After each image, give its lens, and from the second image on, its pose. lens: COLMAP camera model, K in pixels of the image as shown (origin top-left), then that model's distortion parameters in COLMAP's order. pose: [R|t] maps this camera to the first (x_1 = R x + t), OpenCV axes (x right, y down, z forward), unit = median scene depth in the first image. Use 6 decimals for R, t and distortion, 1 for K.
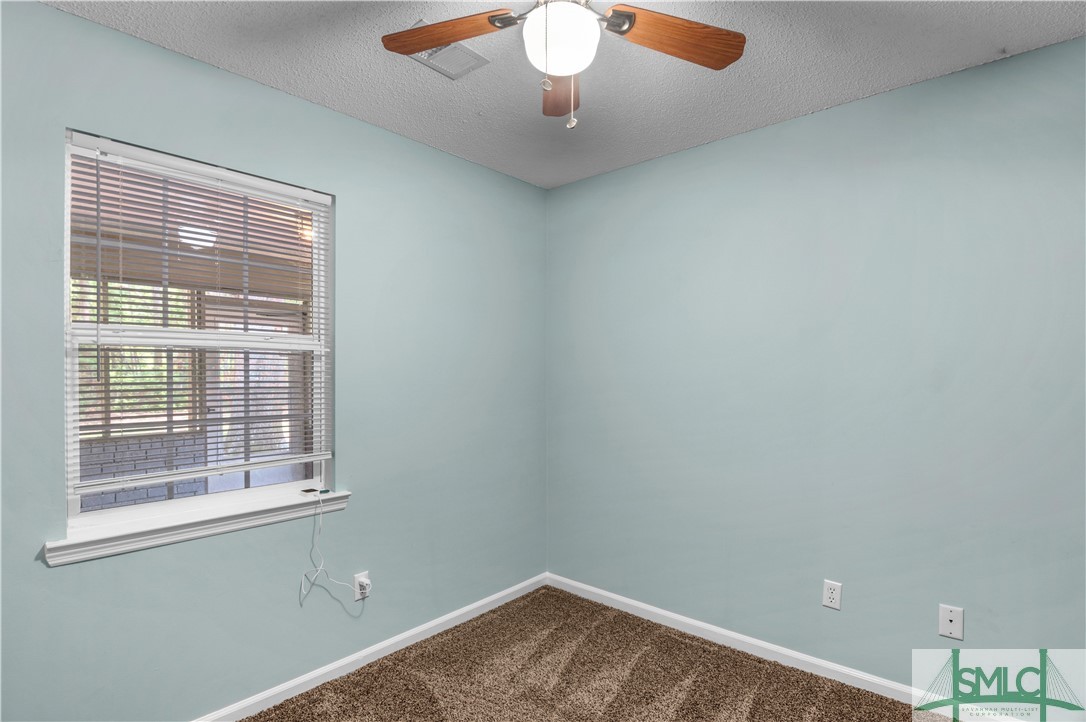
lens RADIAL K [[534.8, 0, 545.5], [0, 534.8, 371.2], [0, 0, 1]] dist [-0.020501, -0.000130]
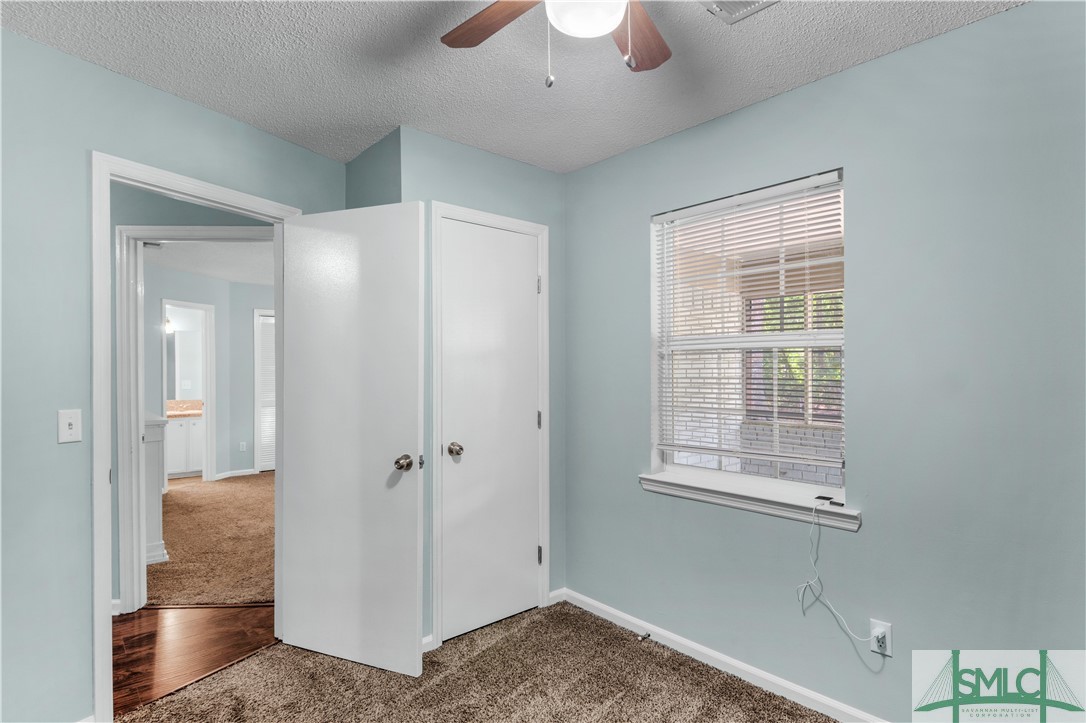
lens RADIAL K [[534.8, 0, 537.4], [0, 534.8, 362.4], [0, 0, 1]] dist [-0.020501, -0.000130]
pose [[-0.108105, -0.013972, -0.994041, 0.538797], [0.003999, 0.999887, -0.014489, 0.000265], [0.994131, -0.005541, -0.108036, 0.616623]]
